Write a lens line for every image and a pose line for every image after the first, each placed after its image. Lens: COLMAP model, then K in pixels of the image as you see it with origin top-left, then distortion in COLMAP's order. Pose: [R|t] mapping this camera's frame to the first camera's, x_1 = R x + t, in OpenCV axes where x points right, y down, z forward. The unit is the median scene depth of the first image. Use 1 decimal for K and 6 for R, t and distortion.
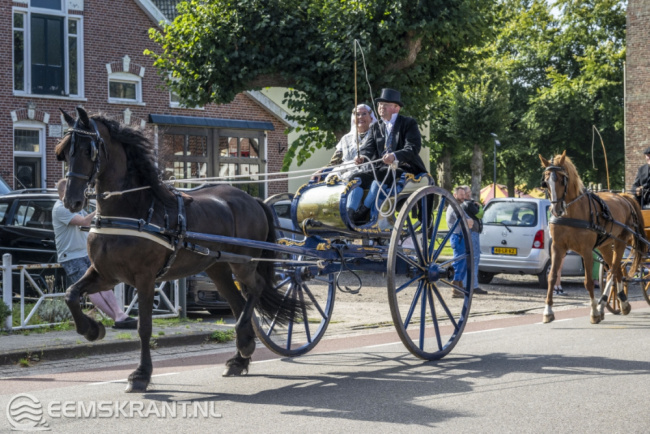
lens RADIAL K [[1423.5, 0, 281.6], [0, 1423.5, 199.4], [0, 0, 1]] dist [-0.009917, 0.509357]
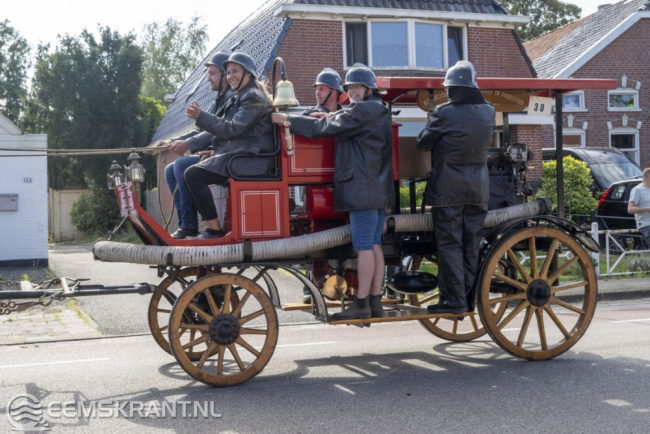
lens RADIAL K [[872.5, 0, 293.4], [0, 872.5, 219.8], [0, 0, 1]] dist [-0.012752, 0.041119]
pose [[0.802033, -0.009353, -0.597206, 0.083566], [0.033253, 0.999026, 0.029012, 0.000187], [0.596353, -0.043127, 0.801563, 0.123072]]
